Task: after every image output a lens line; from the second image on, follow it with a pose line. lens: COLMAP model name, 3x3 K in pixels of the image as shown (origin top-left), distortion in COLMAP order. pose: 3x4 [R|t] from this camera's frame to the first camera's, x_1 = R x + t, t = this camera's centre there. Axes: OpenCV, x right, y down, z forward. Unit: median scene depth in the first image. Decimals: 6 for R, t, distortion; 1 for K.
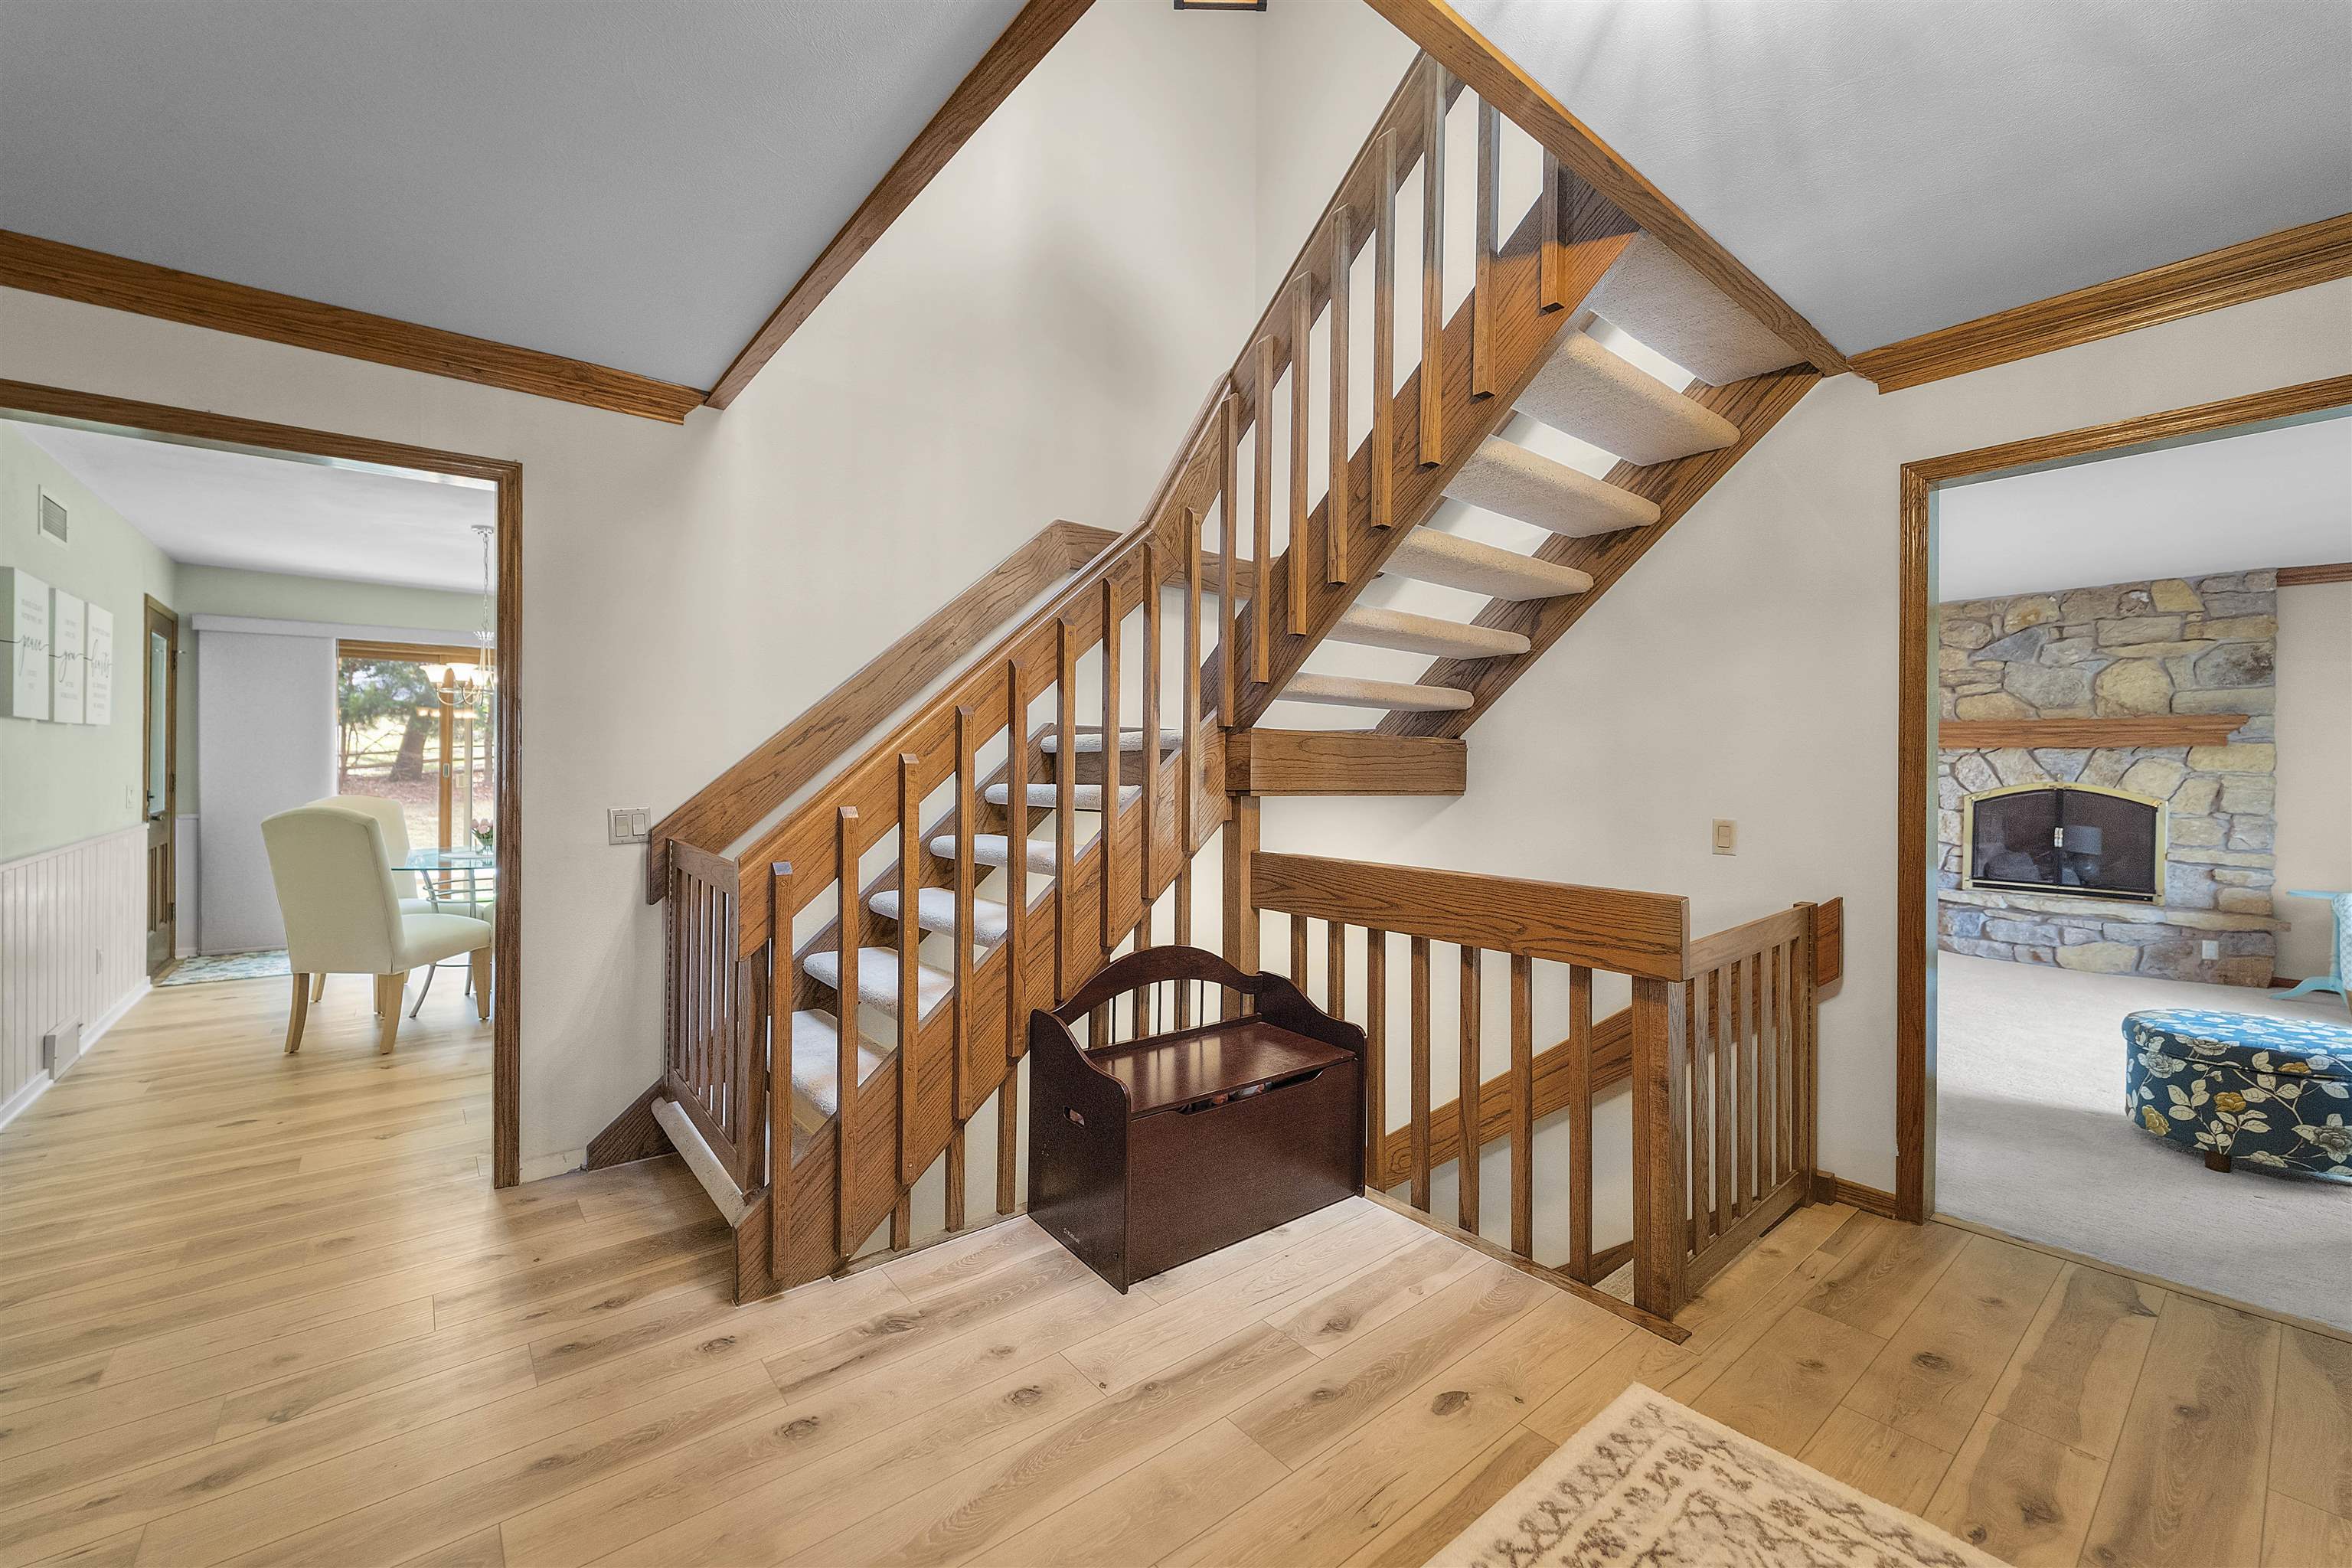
lens RADIAL K [[947.9, 0, 1178.3], [0, 947.9, 760.6], [0, 0, 1]] dist [-0.000566, -0.000111]
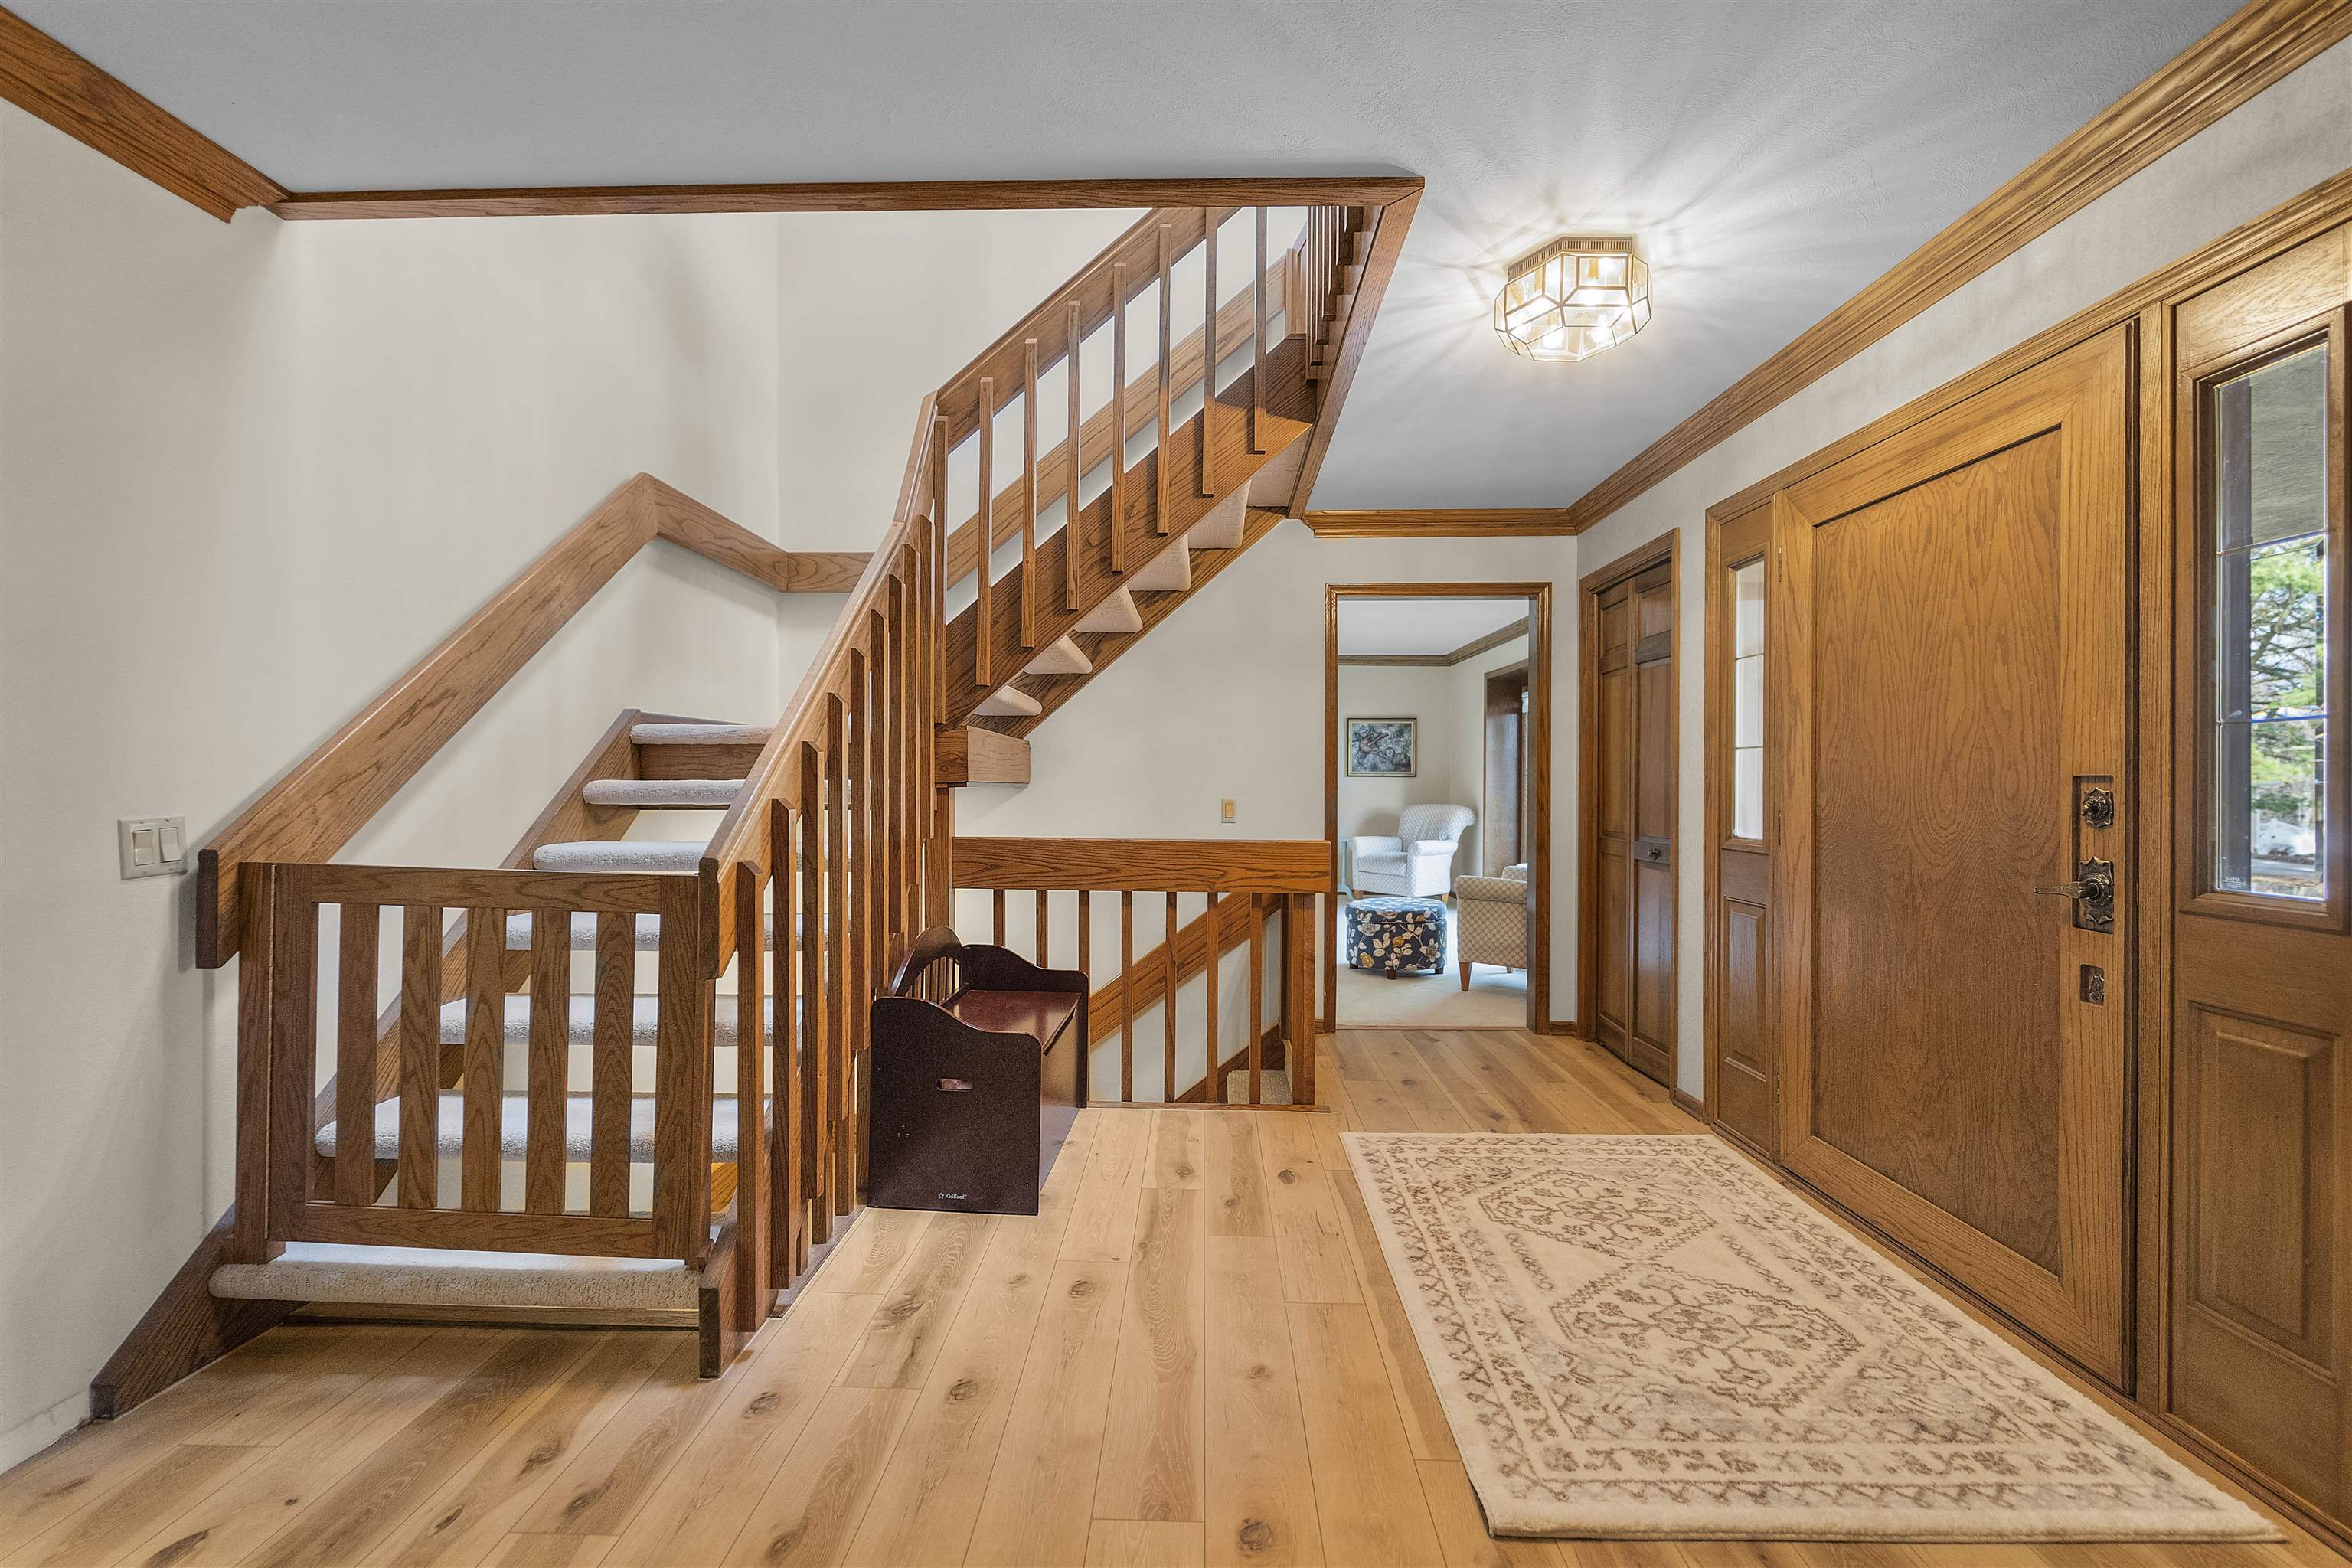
lens RADIAL K [[958.0, 0, 1178.0], [0, 958.0, 775.5], [0, 0, 1]] dist [-0.002020, -0.000403]
pose [[0.649078, -0.002598, 0.760717, -0.652584], [-0.003801, 0.999971, 0.006659, 0.016515], [-0.760712, -0.007214, 0.649049, 0.093387]]
